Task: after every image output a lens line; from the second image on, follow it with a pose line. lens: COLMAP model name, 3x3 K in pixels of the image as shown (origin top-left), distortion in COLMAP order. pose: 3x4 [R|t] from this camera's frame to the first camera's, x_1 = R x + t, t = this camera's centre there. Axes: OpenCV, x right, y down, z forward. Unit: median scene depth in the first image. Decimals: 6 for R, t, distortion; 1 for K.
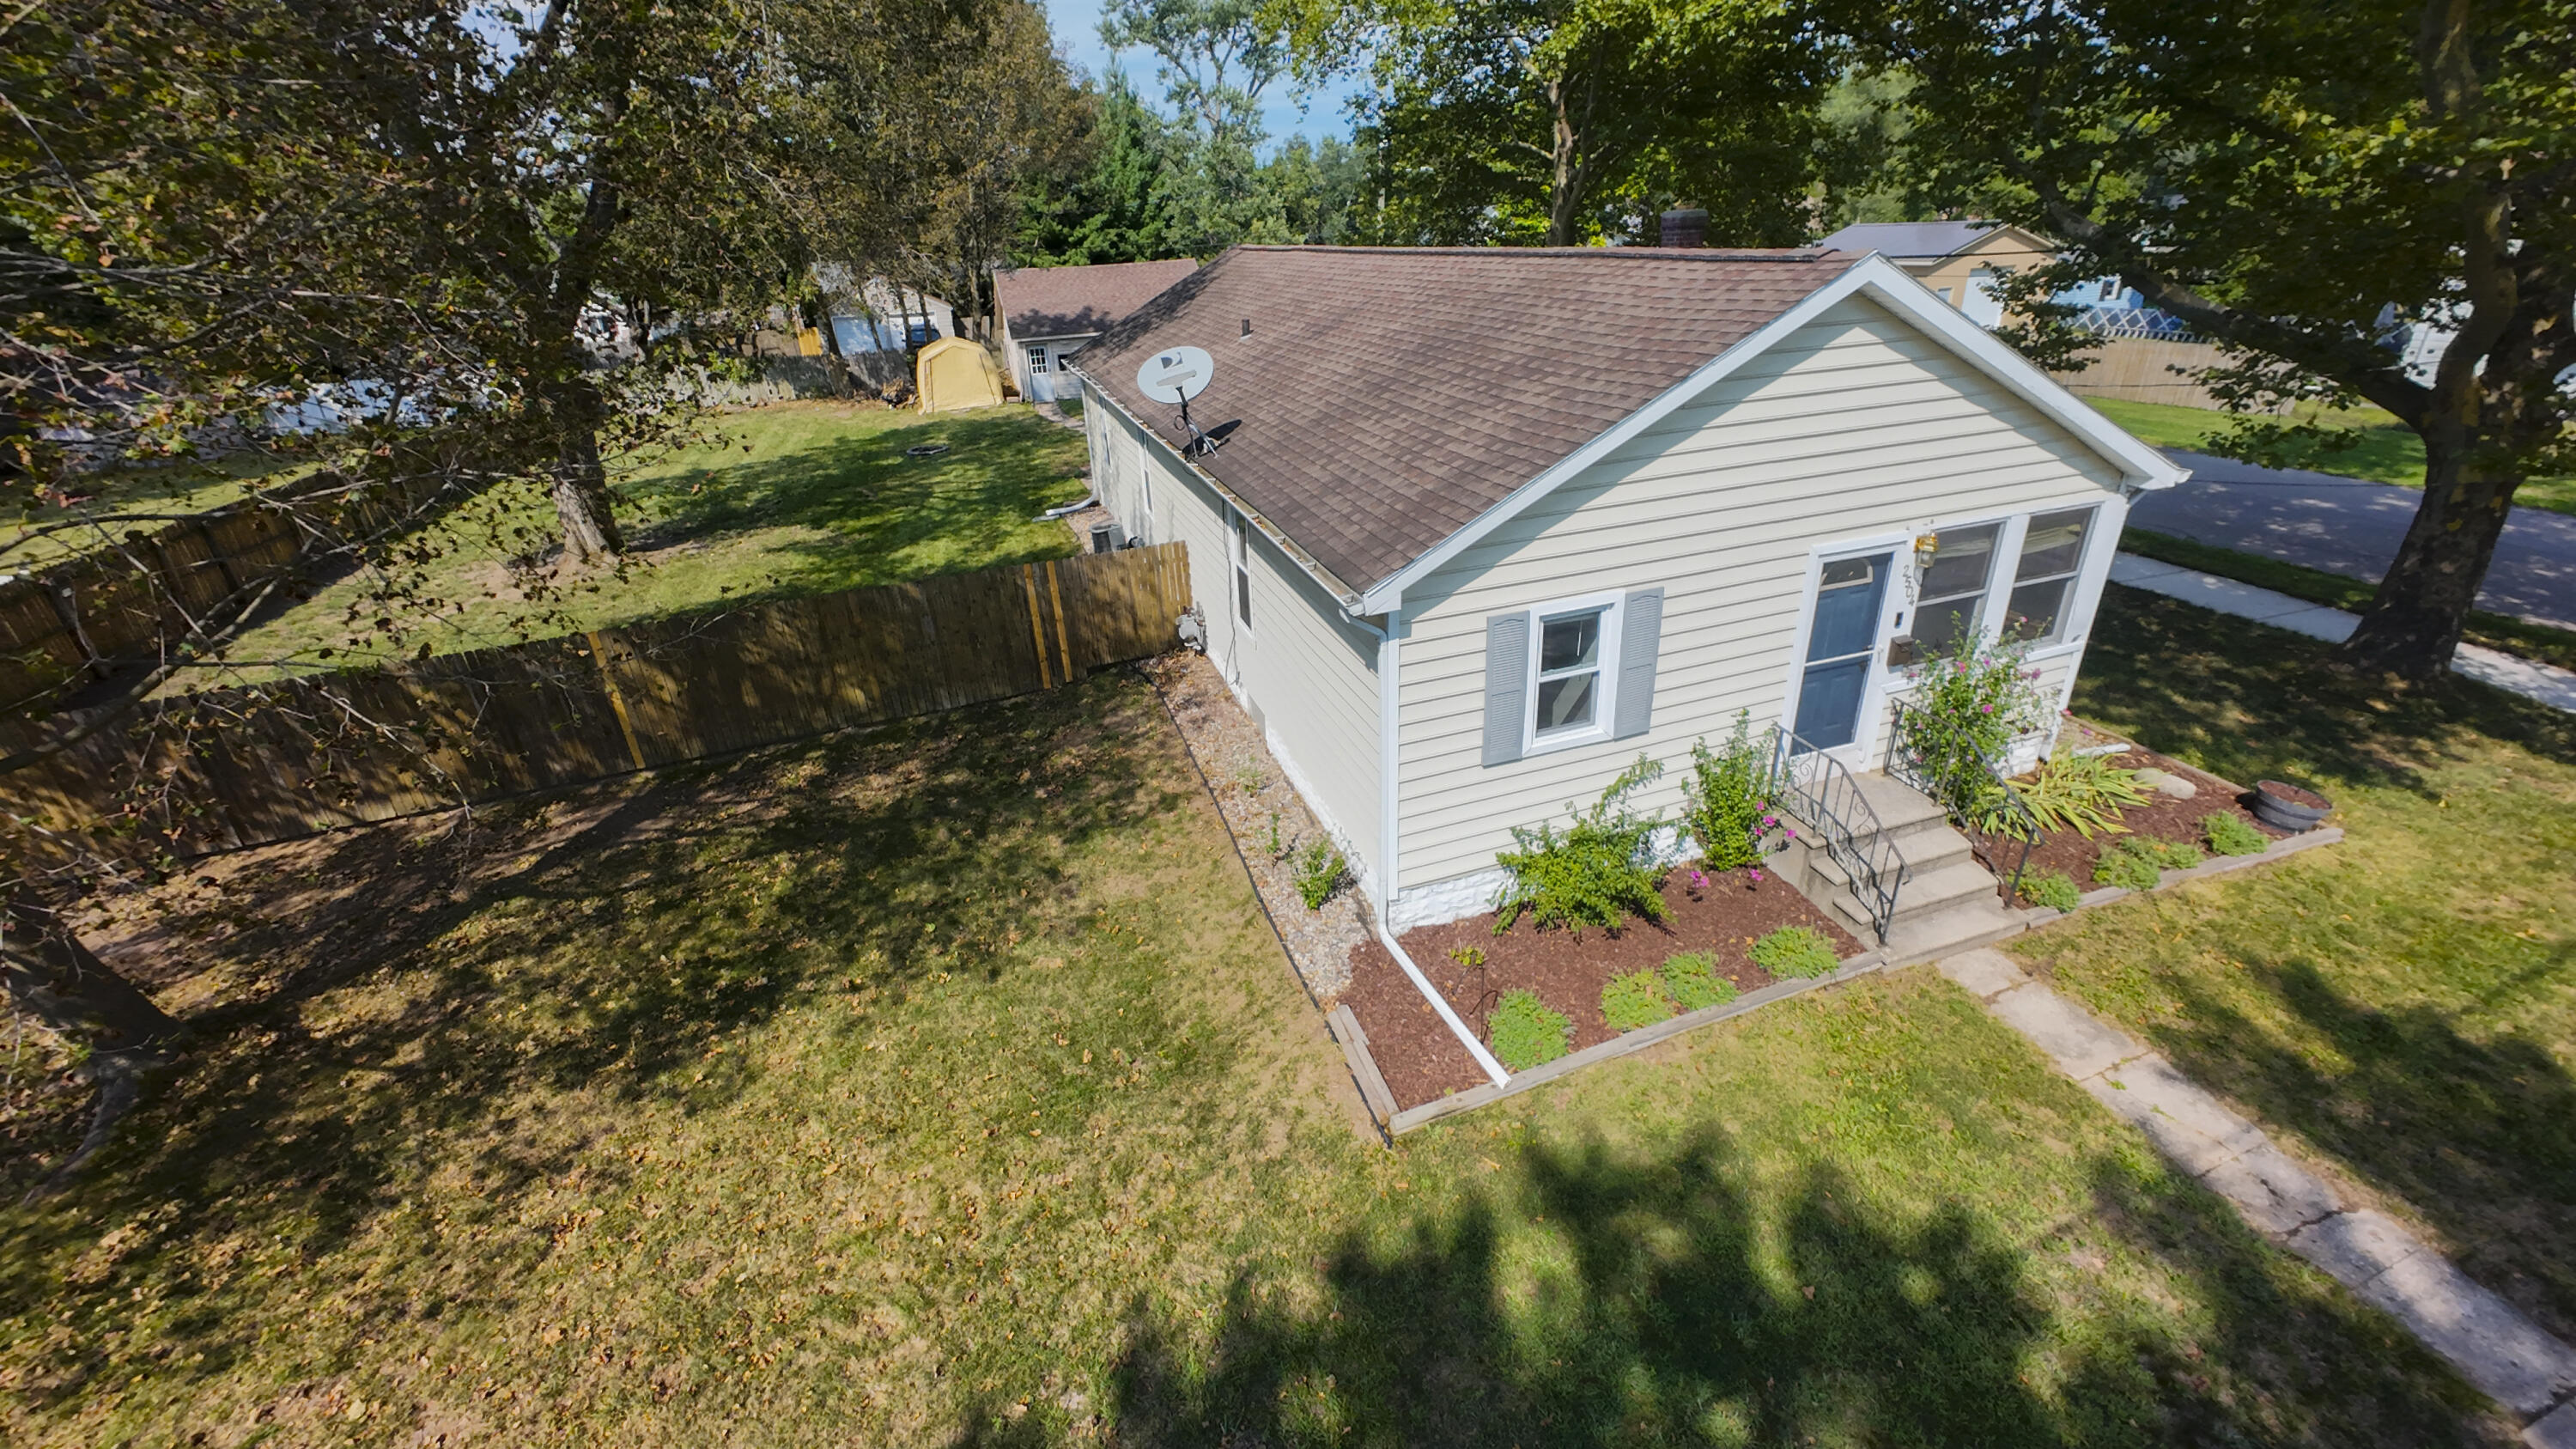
lens RADIAL K [[1065.3, 0, 1288.1], [0, 1065.3, 723.2], [0, 0, 1]] dist [-0.002402, -0.000086]
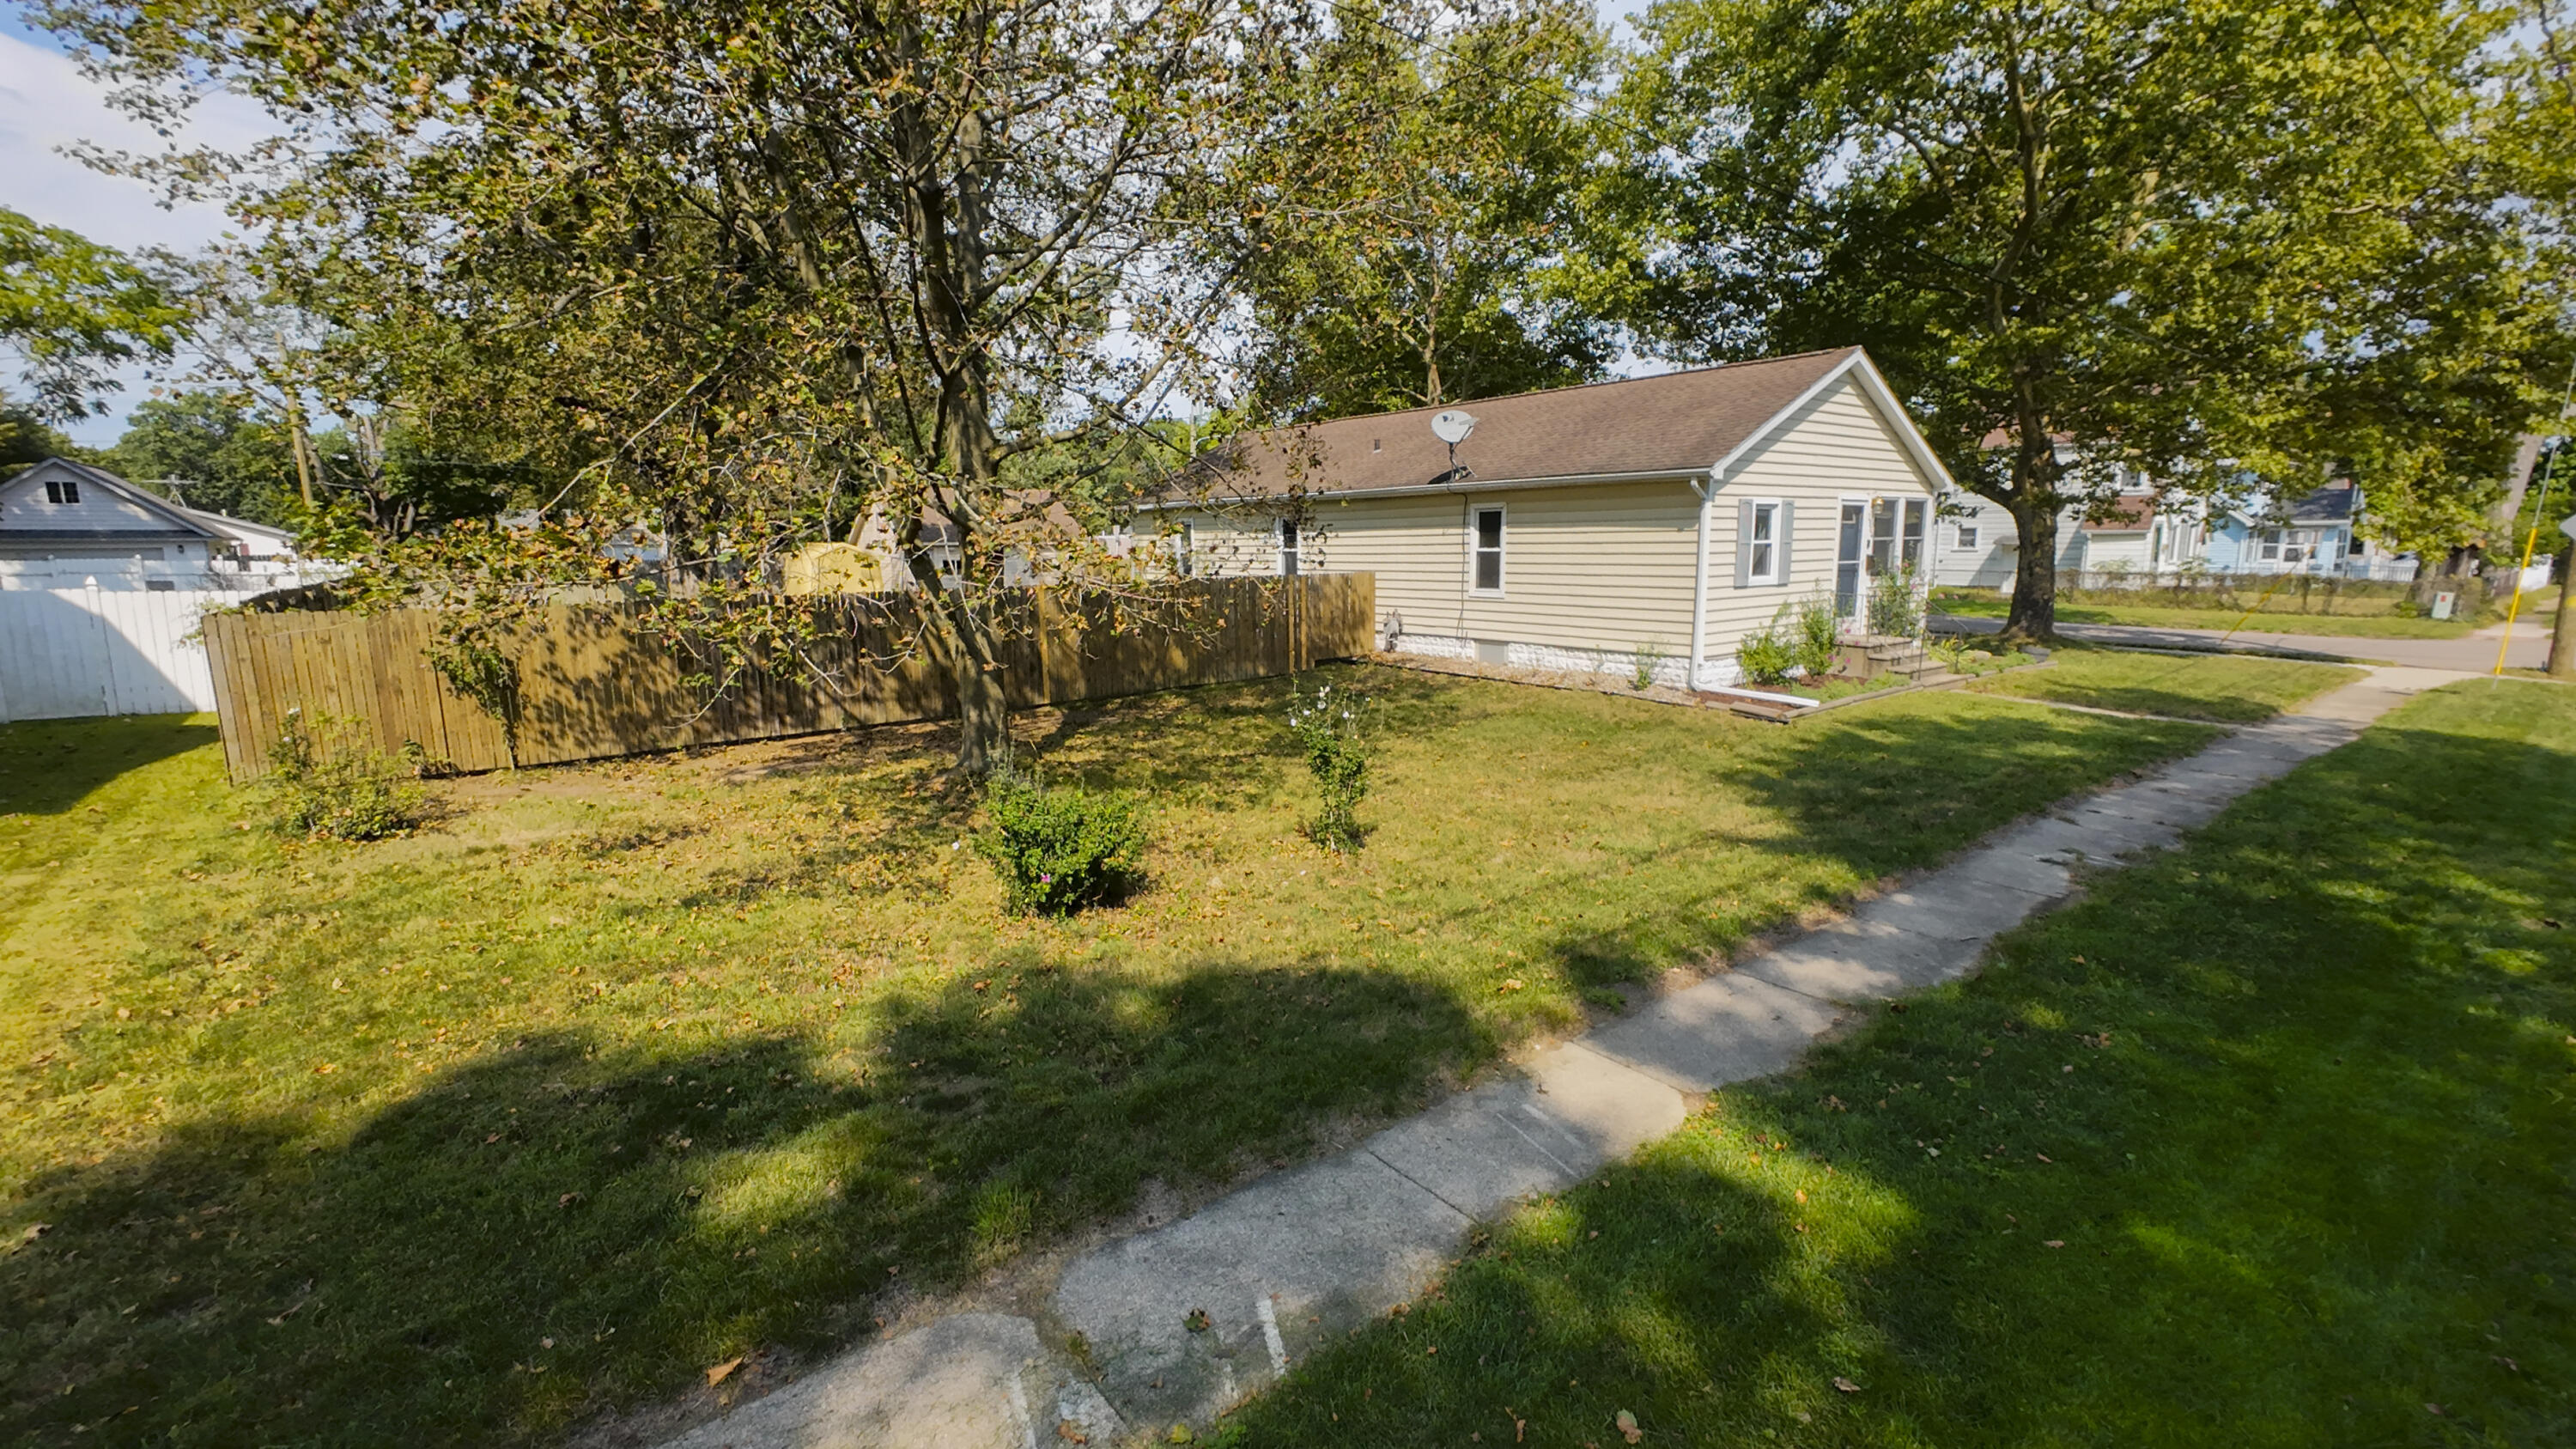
lens RADIAL K [[1065.3, 0, 1289.3], [0, 1065.3, 729.8], [0, 0, 1]] dist [-0.002402, -0.000086]
pose [[0.943674, -0.013880, 0.330585, -1.072940], [0.107385, 0.957884, -0.266319, 0.637872], [-0.312965, 0.286818, 0.905421, -0.310198]]
